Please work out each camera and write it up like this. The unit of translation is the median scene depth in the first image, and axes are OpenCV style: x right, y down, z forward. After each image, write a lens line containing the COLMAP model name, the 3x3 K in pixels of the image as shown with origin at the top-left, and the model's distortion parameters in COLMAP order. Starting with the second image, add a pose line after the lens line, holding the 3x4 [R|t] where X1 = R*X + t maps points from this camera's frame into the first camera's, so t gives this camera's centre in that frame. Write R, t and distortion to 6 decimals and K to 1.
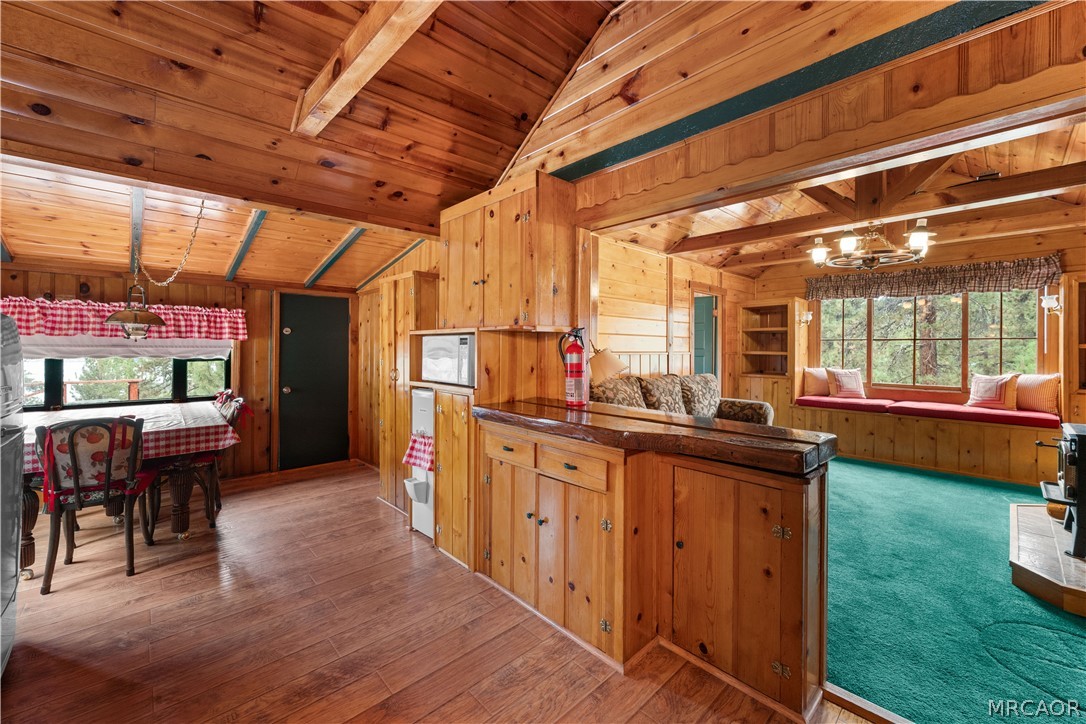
lens RADIAL K [[431.5, 0, 540.7], [0, 431.5, 349.6], [0, 0, 1]] dist [0.000361, 0.000022]
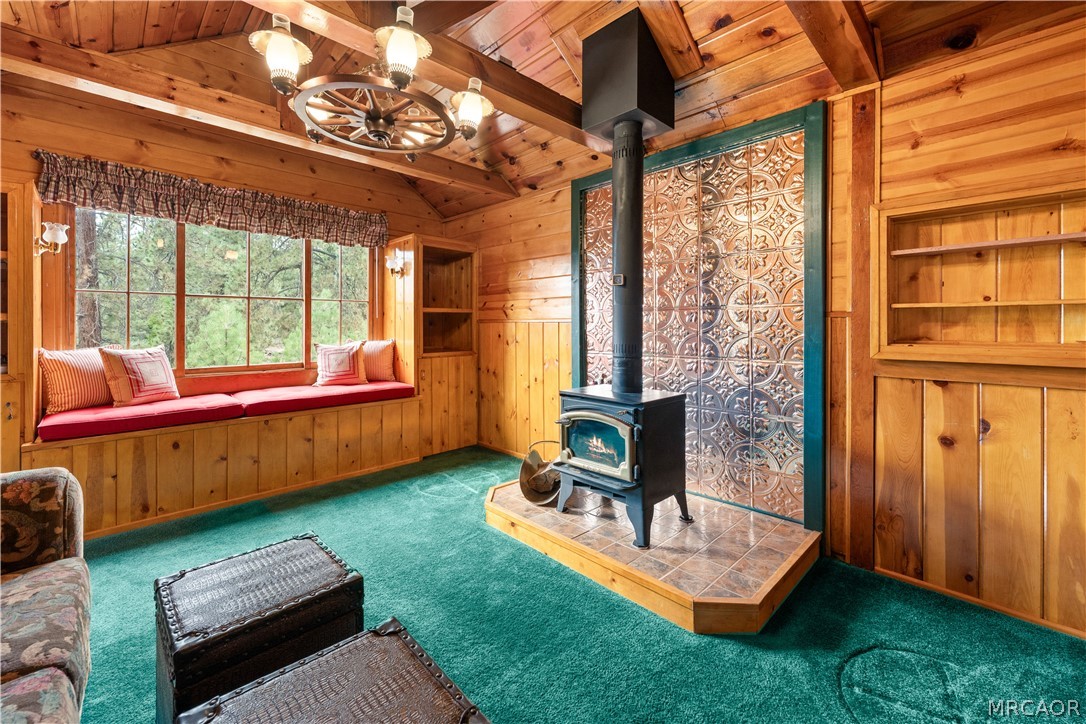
lens RADIAL K [[444.8, 0, 539.5], [0, 444.8, 324.7], [0, 0, 1]] dist [0.000122, -0.000128]
pose [[-0.016942, -0.005438, 0.999842, 0.172830], [0.003863, 0.999977, 0.005505, 0.016886], [-0.999849, 0.003955, -0.016921, 0.579224]]
